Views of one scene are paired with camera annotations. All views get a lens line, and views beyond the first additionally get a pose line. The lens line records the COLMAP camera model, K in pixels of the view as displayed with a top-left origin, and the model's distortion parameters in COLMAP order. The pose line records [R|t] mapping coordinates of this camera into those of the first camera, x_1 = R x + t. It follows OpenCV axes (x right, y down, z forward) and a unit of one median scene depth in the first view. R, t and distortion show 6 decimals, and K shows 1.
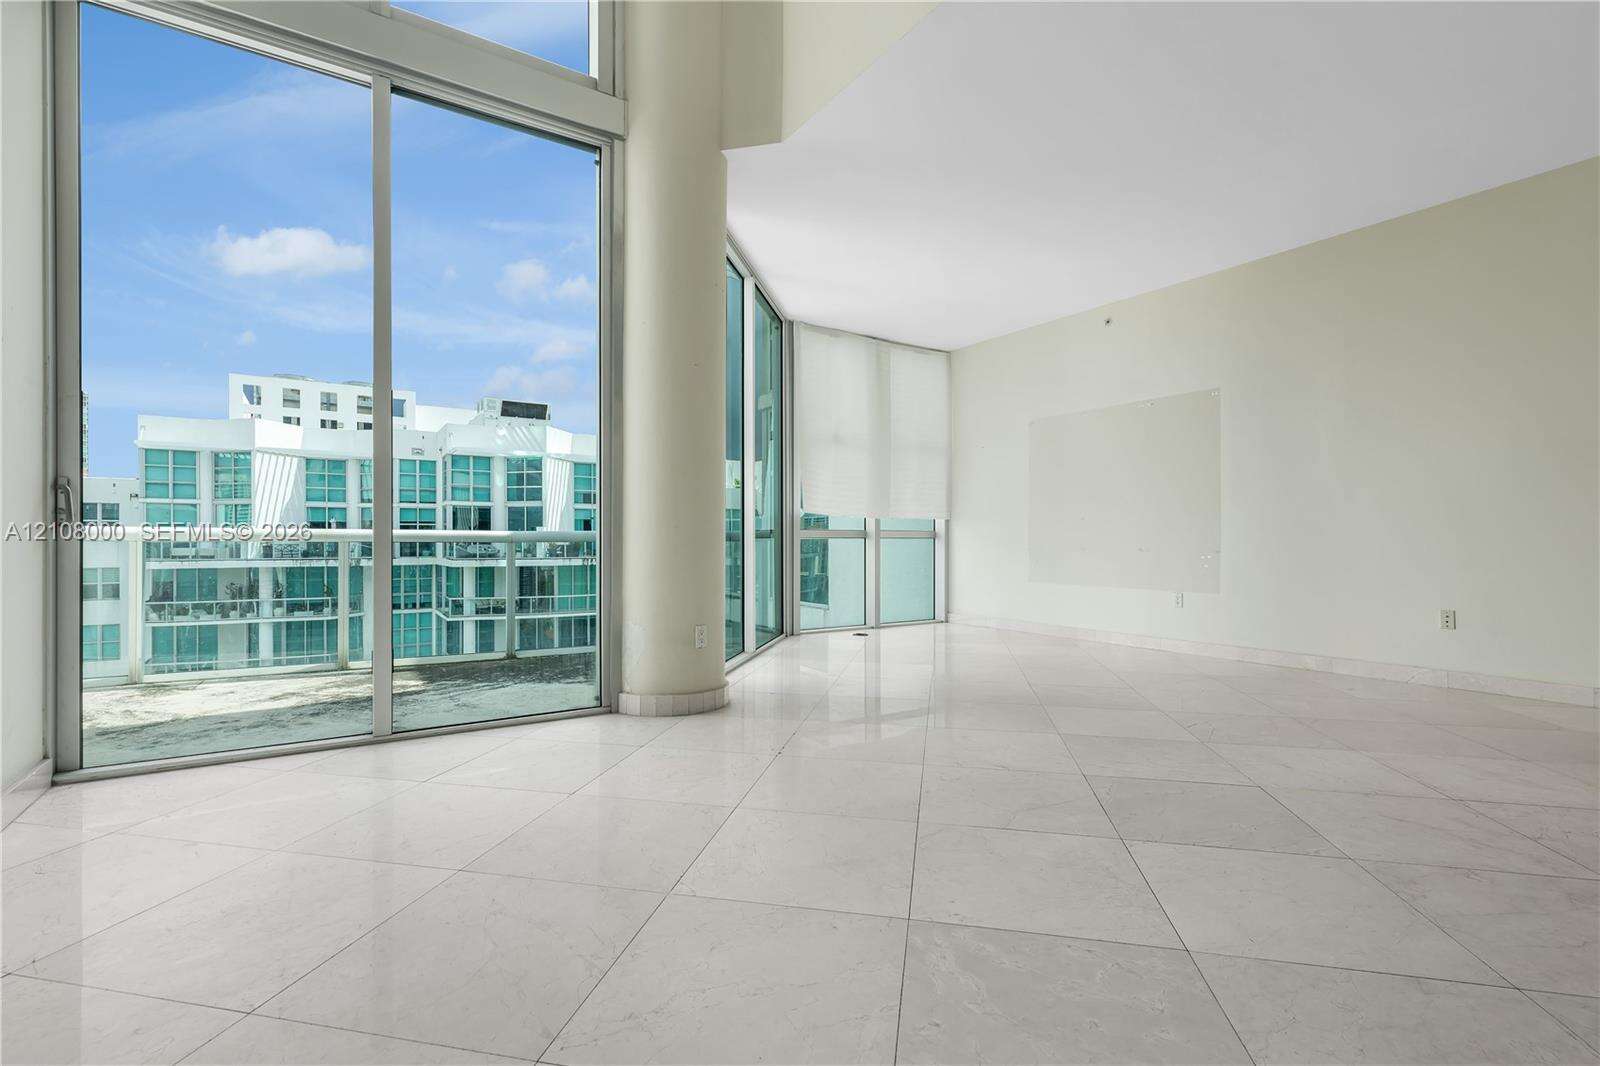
lens RADIAL K [[720.0, 0, 789.5], [0, 720.0, 540.1], [0, 0, 1]] dist [0.002802, -0.000215]
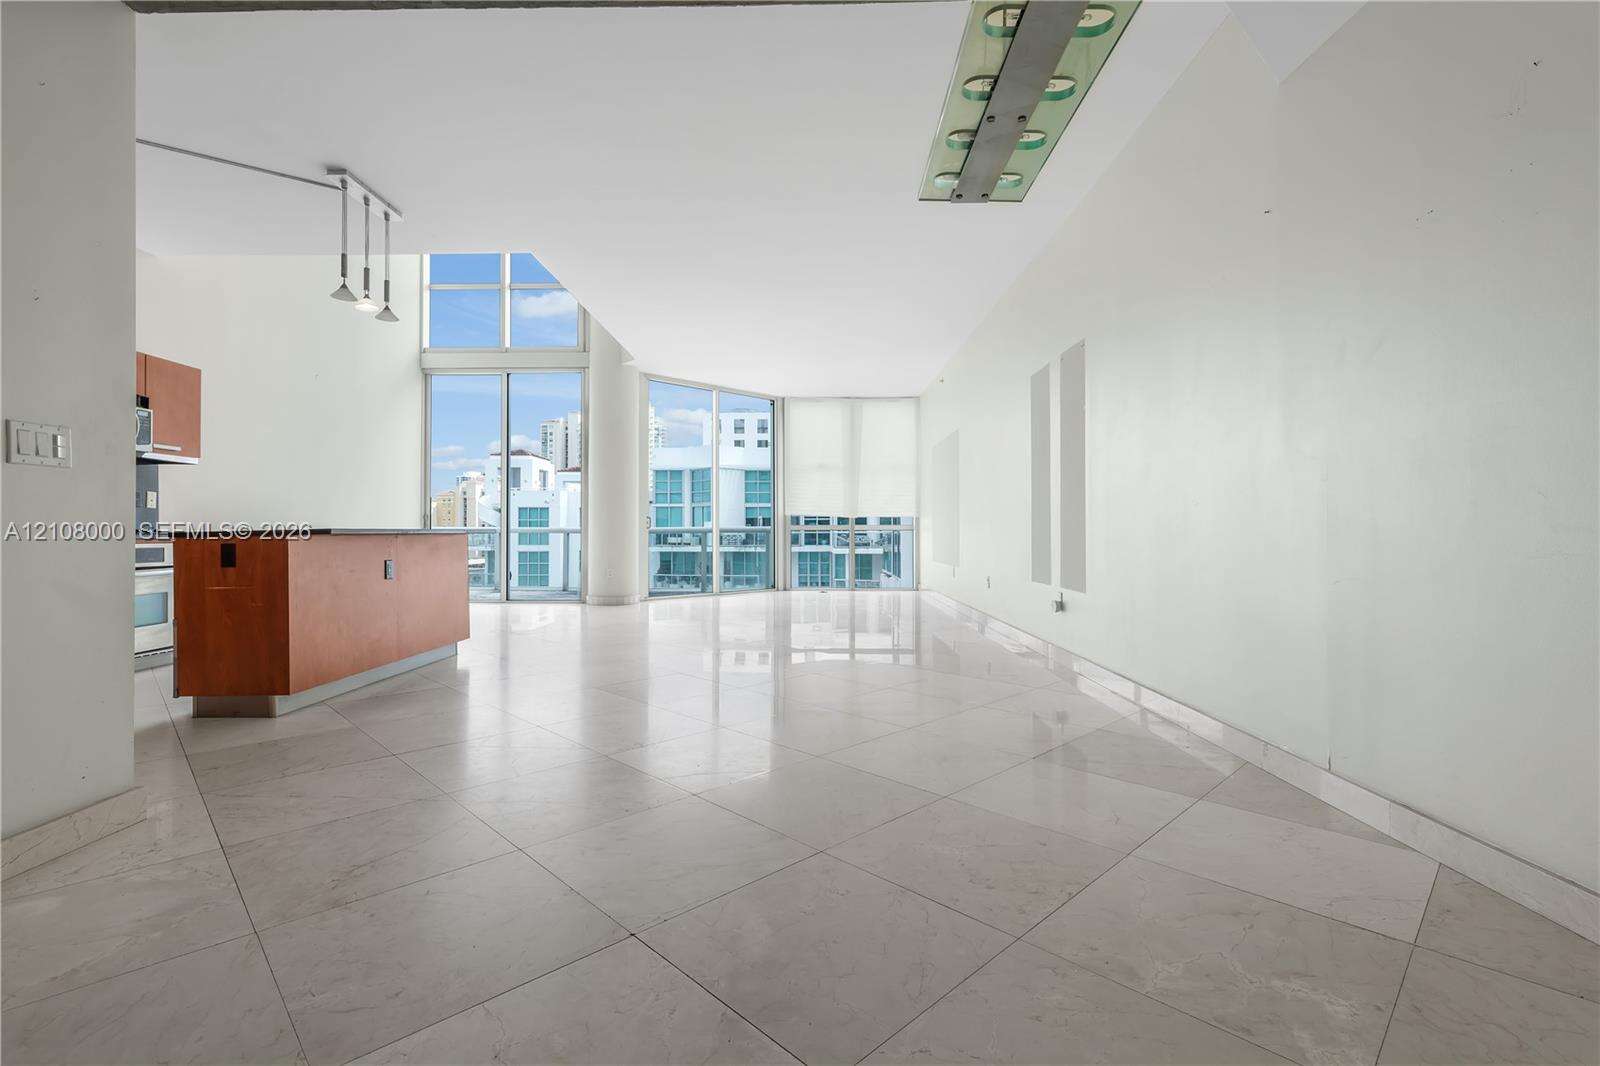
lens RADIAL K [[716.0, 0, 800.0], [0, 716.0, 533.0], [0, 0, 1]] dist [0.000403, -0.000059]
pose [[0.833658, 0.000130, -0.552281, 0.157444], [0.000916, 0.999998, 0.001618, 0.000040], [0.552280, -0.001855, 0.833656, -0.056787]]
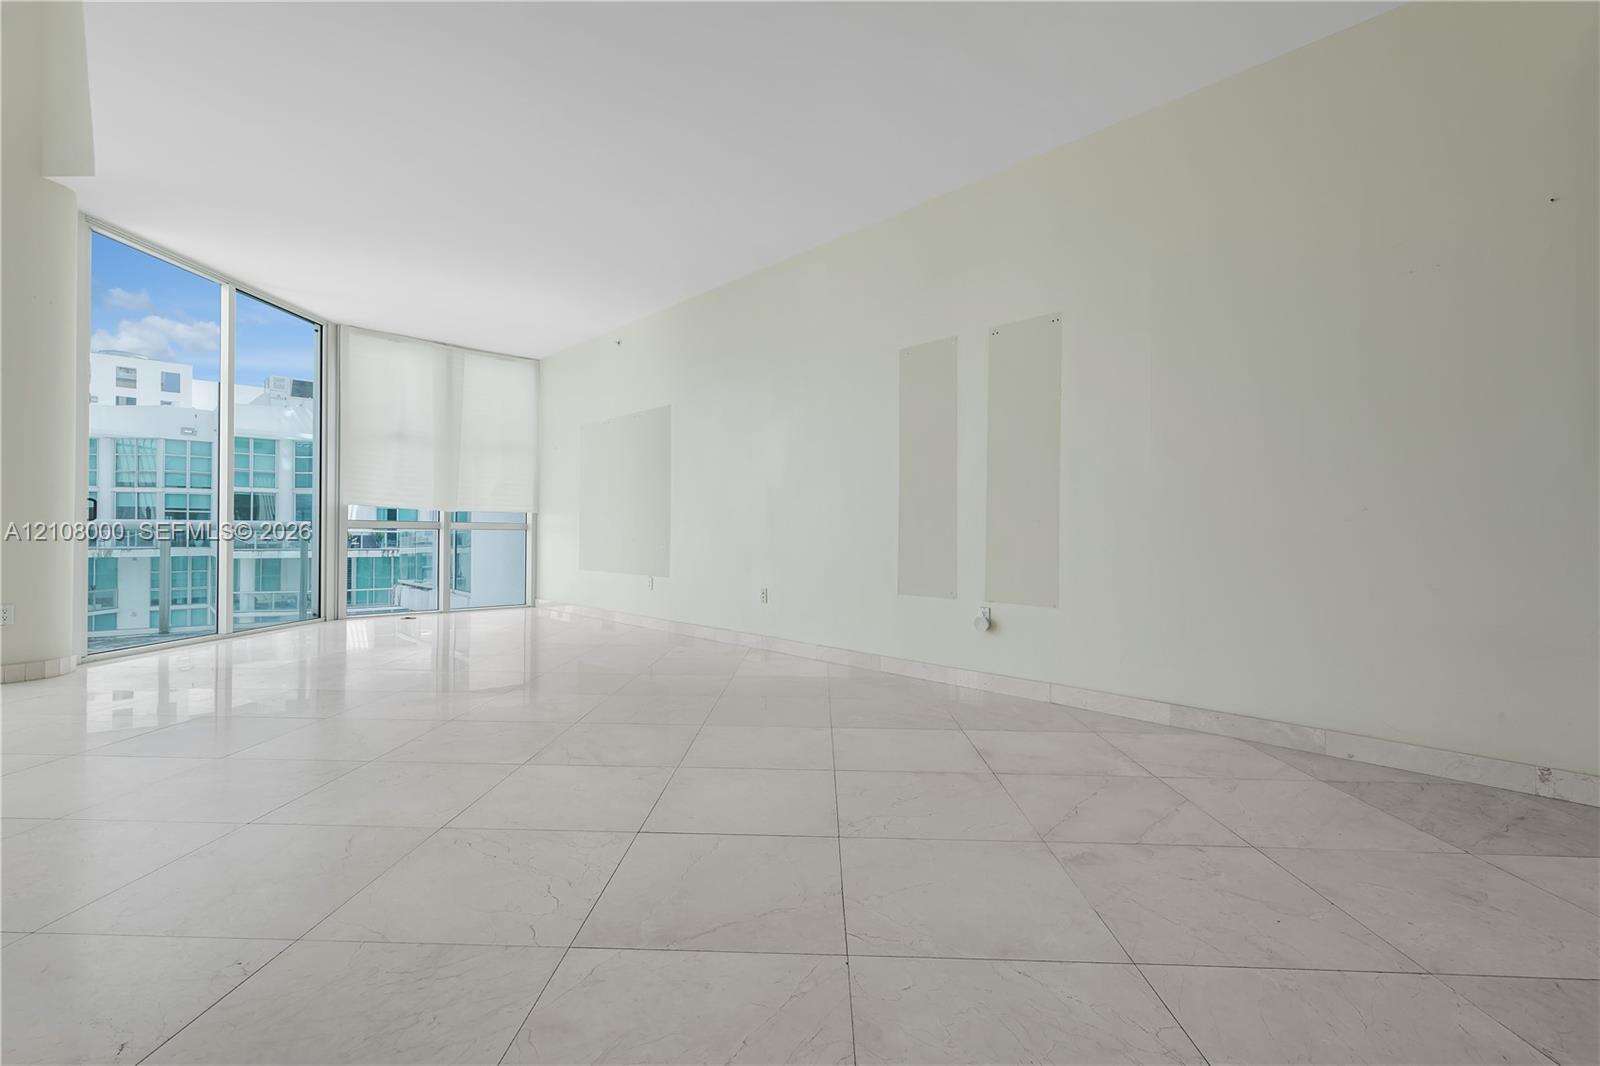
lens RADIAL K [[716.9, 0, 790.1], [0, 716.9, 532.9], [0, 0, 1]] dist [0.002880, -0.000048]
pose [[0.984628, 0.008765, 0.174443, 0.080981], [-0.008621, 0.999962, -0.001584, -0.000009], [-0.174450, 0.000056, 0.984666, -0.027640]]
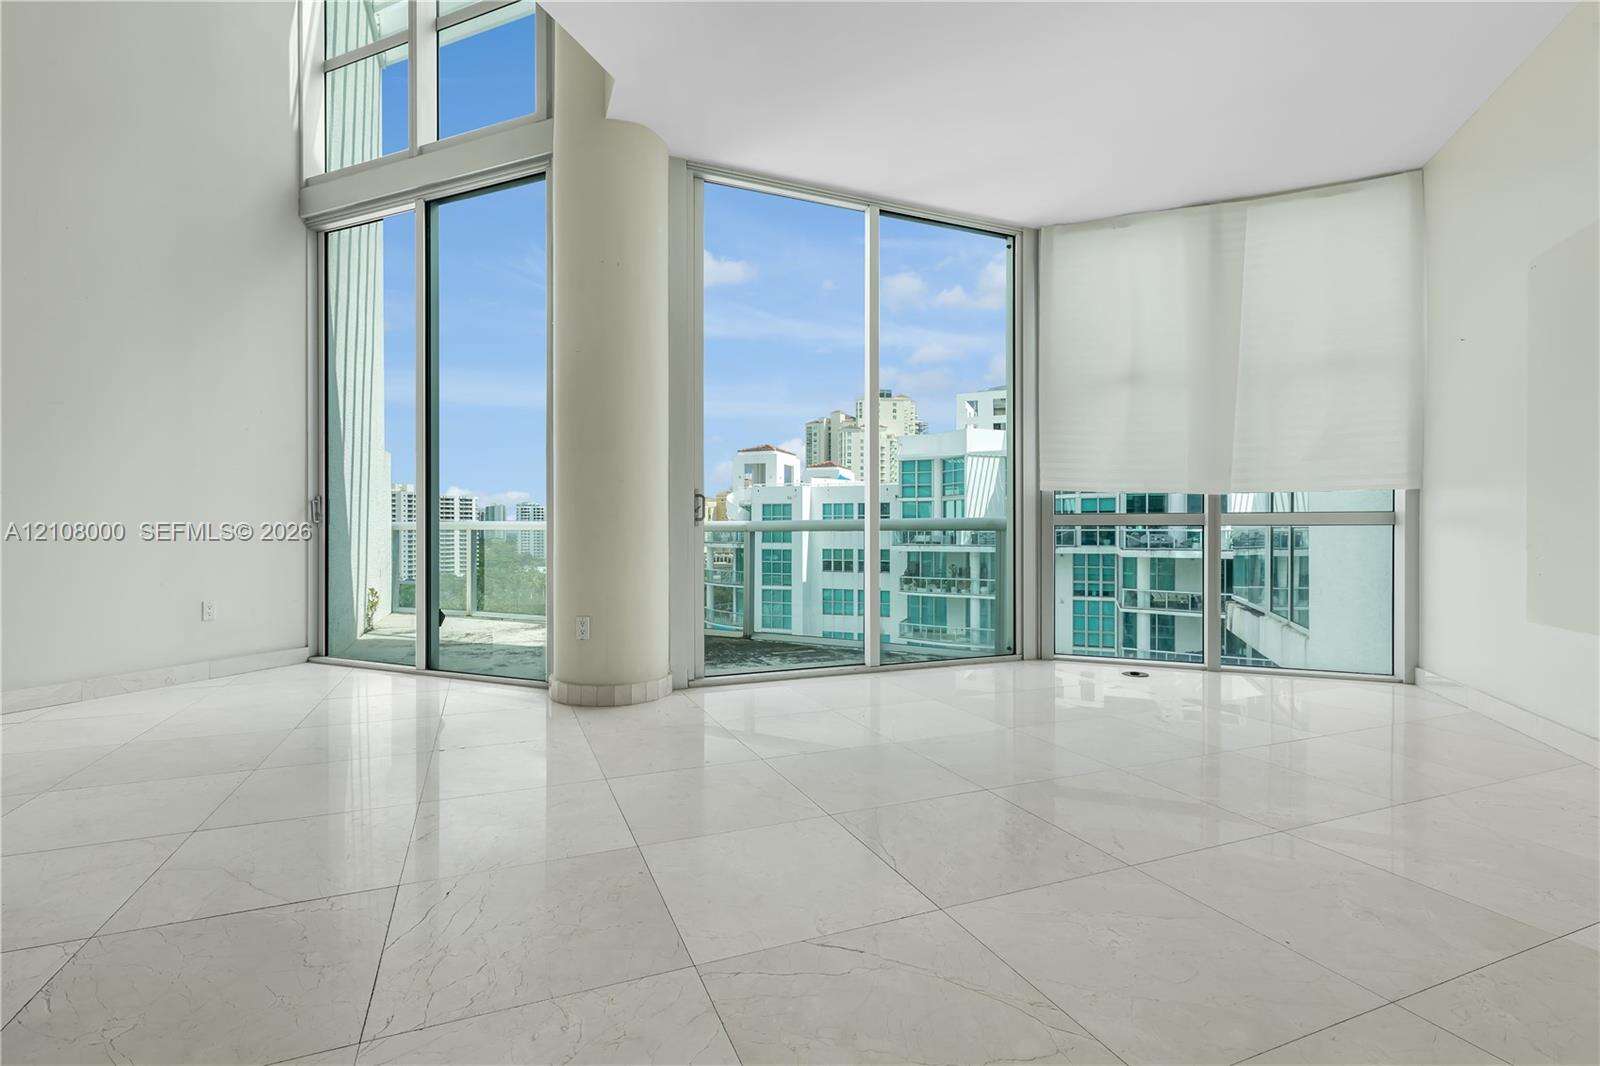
lens RADIAL K [[720.2, 0, 778.3], [0, 720.2, 533.1], [0, 0, 1]] dist [0.000513, -0.000221]
pose [[0.560480, 0.003807, -0.828159, 0.077951], [0.000554, 0.999987, 0.004971, 0.000059], [0.828168, -0.003245, 0.560470, 0.062830]]
